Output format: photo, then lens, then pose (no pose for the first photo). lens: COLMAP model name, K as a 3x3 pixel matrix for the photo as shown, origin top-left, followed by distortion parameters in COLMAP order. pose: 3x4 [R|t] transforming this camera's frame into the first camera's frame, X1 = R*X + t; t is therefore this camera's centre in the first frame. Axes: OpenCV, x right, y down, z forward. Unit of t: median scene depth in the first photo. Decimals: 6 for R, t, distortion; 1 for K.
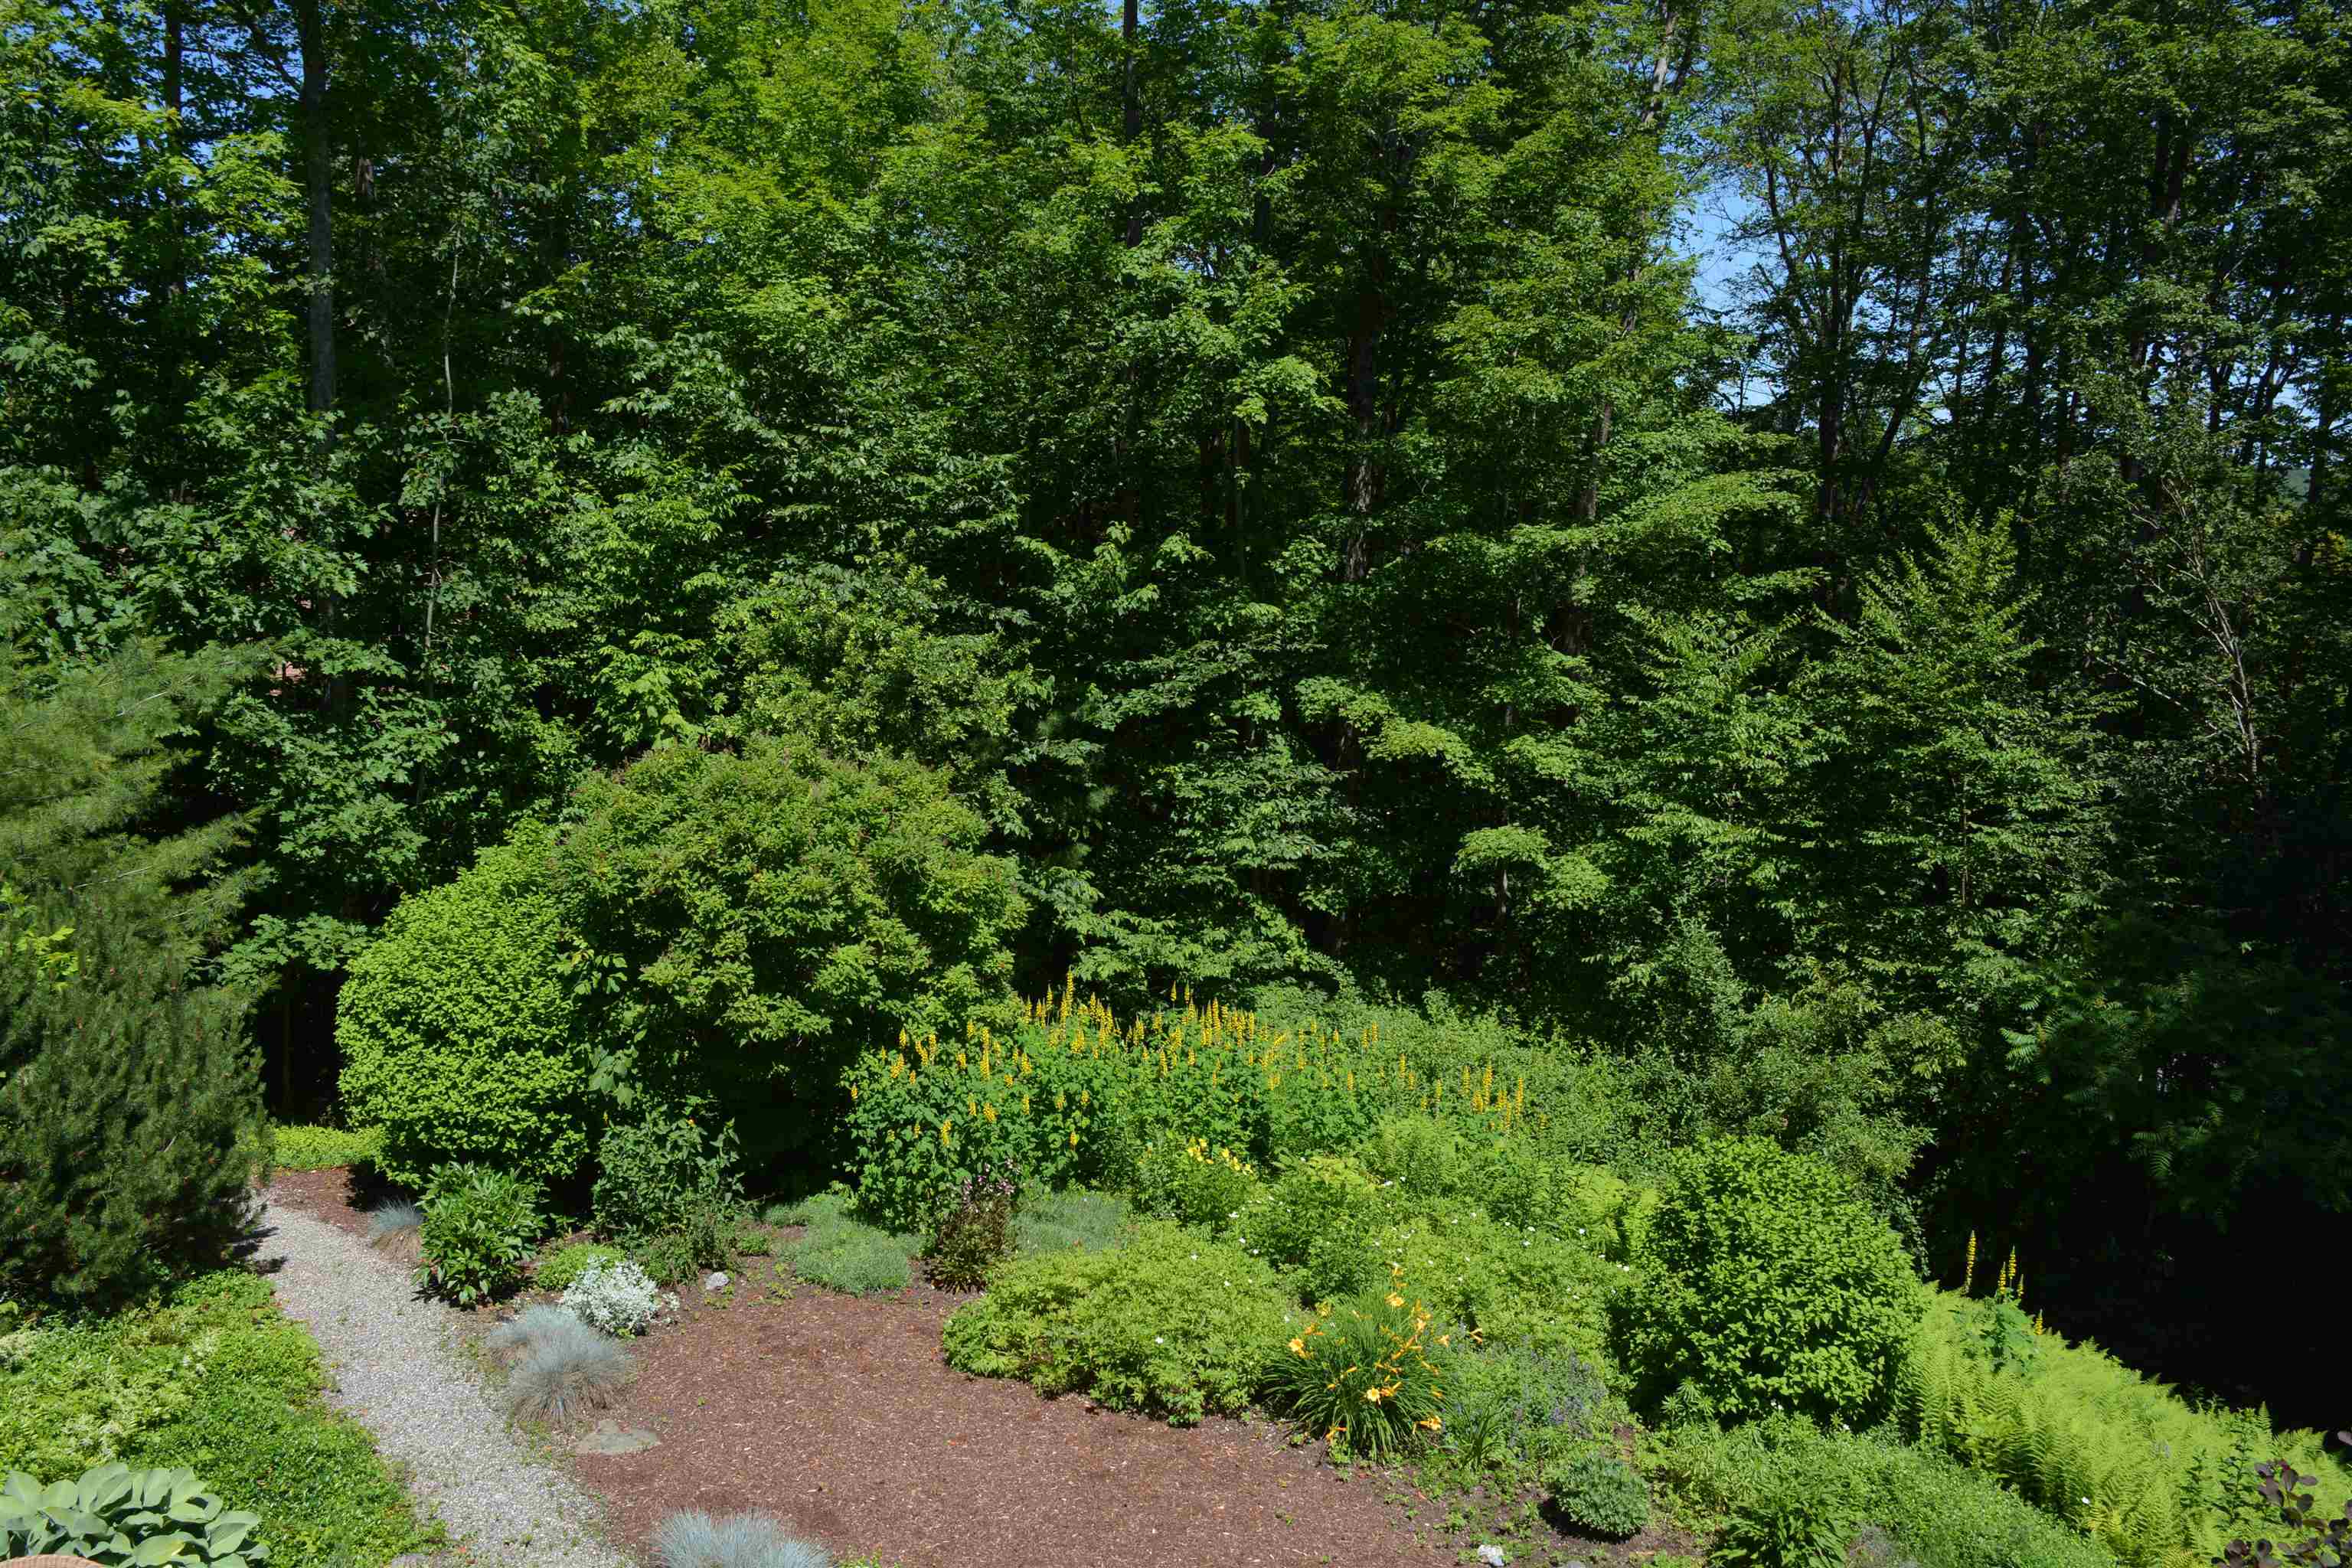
lens RADIAL K [[1881.2, 0, 1200.7], [0, 1881.2, 777.6], [0, 0, 1]] dist [-0.172888, 0.103508]
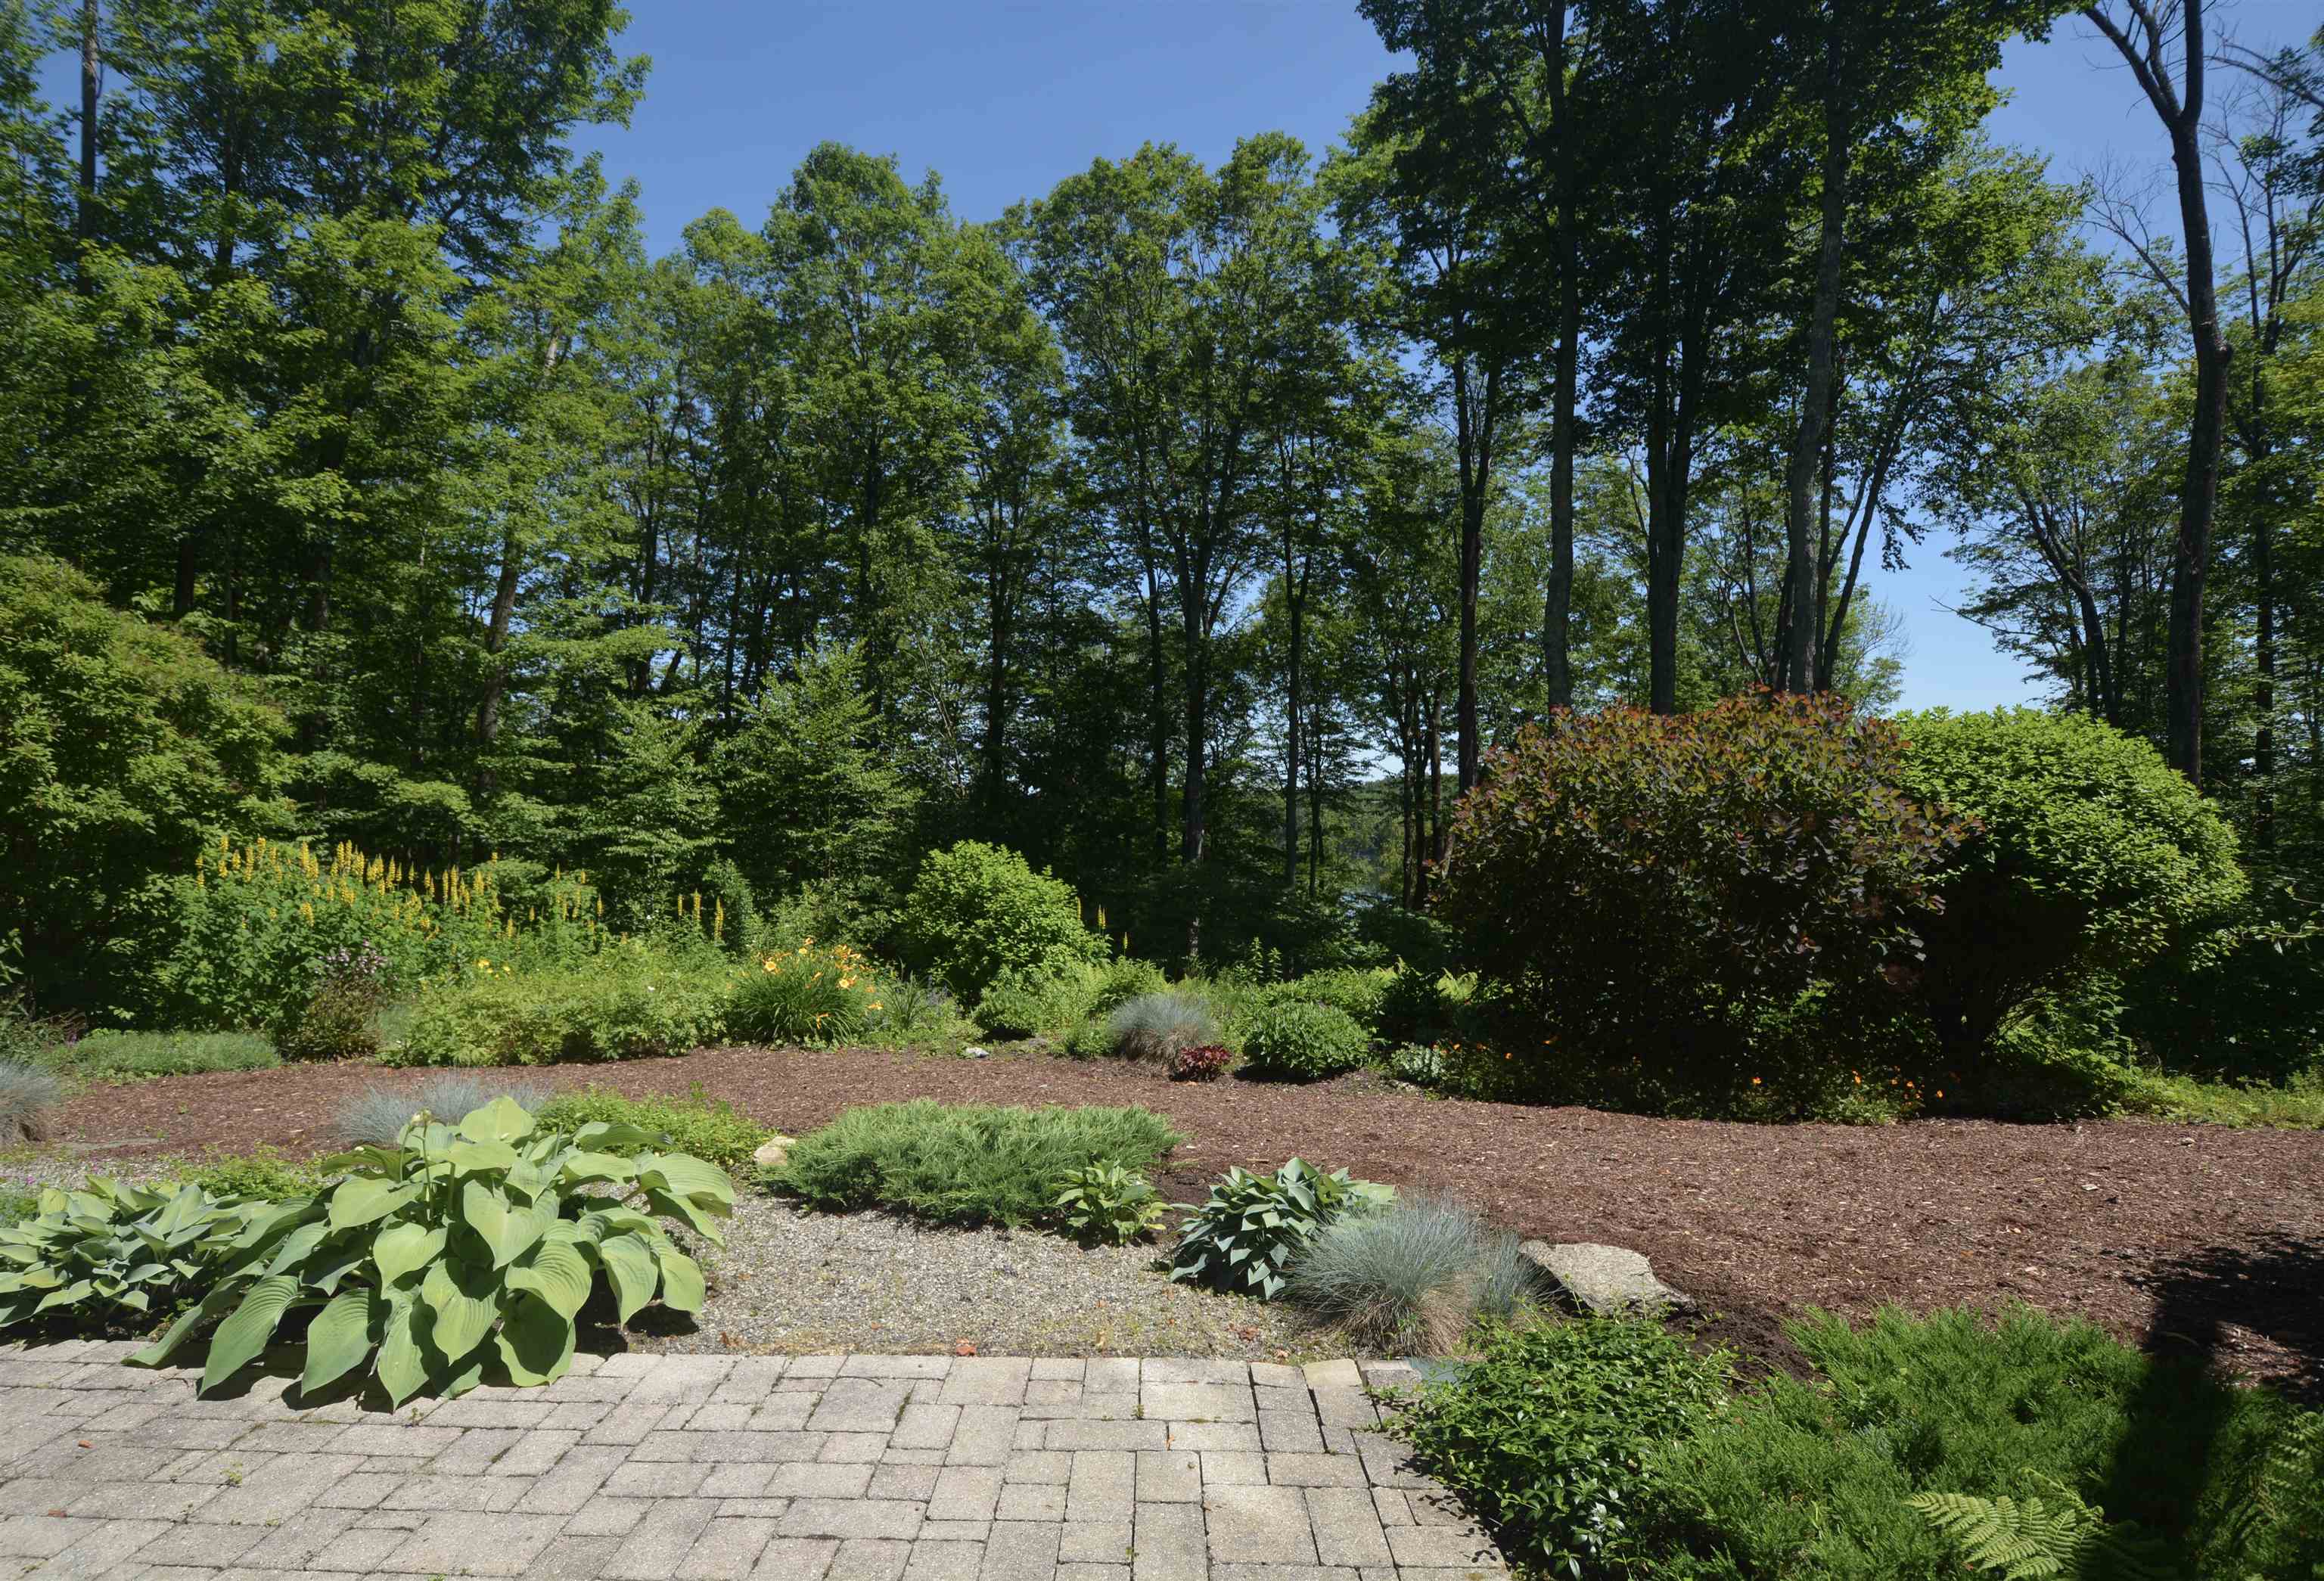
lens RADIAL K [[1199.8, 0, 1130.3], [0, 1199.8, 796.8], [0, 0, 1]] dist [0.019604, -0.026221]
pose [[0.674016, 0.001549, 0.738715, -0.192270], [0.120943, 0.986273, -0.112418, 0.152234], [-0.728749, 0.165114, 0.664577, 0.134488]]
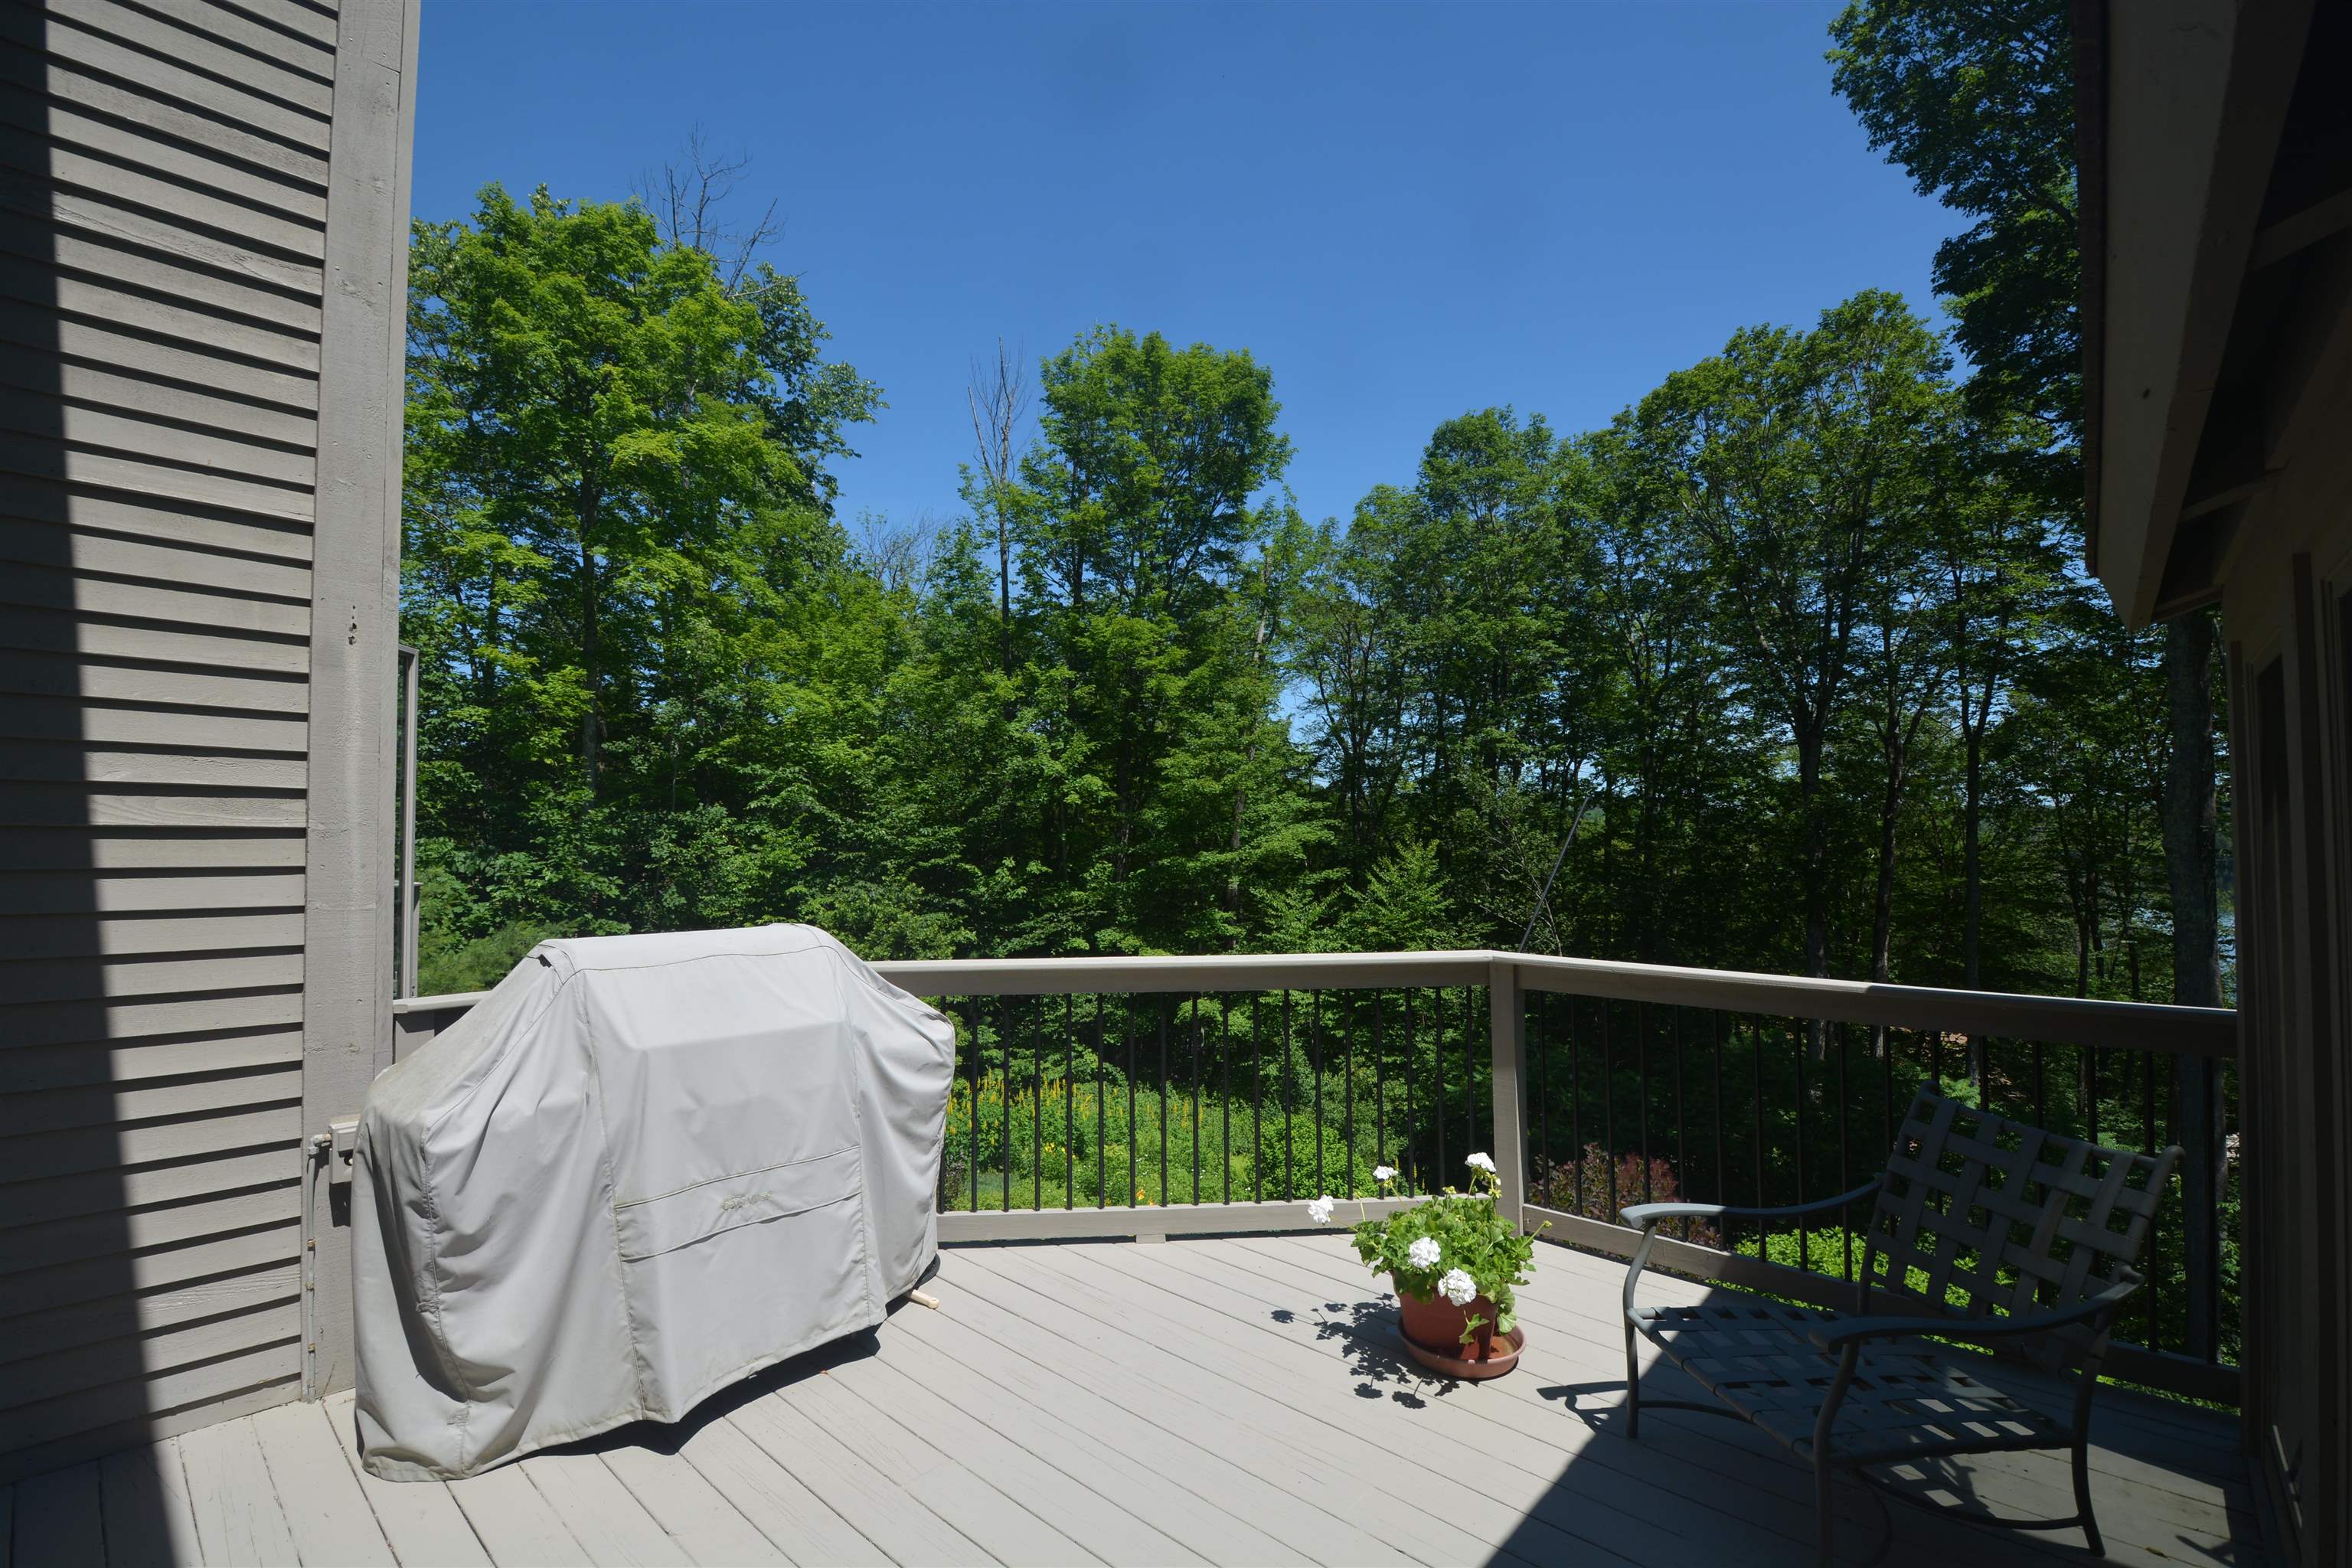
lens RADIAL K [[1044.8, 0, 1174.3], [0, 1044.8, 798.1], [0, 0, 1]] dist [0.007030, -0.017668]
pose [[0.992461, -0.018592, 0.121142, 0.000392], [0.040700, 0.982330, -0.182677, 0.020115], [-0.115605, 0.186231, 0.975681, -0.170041]]
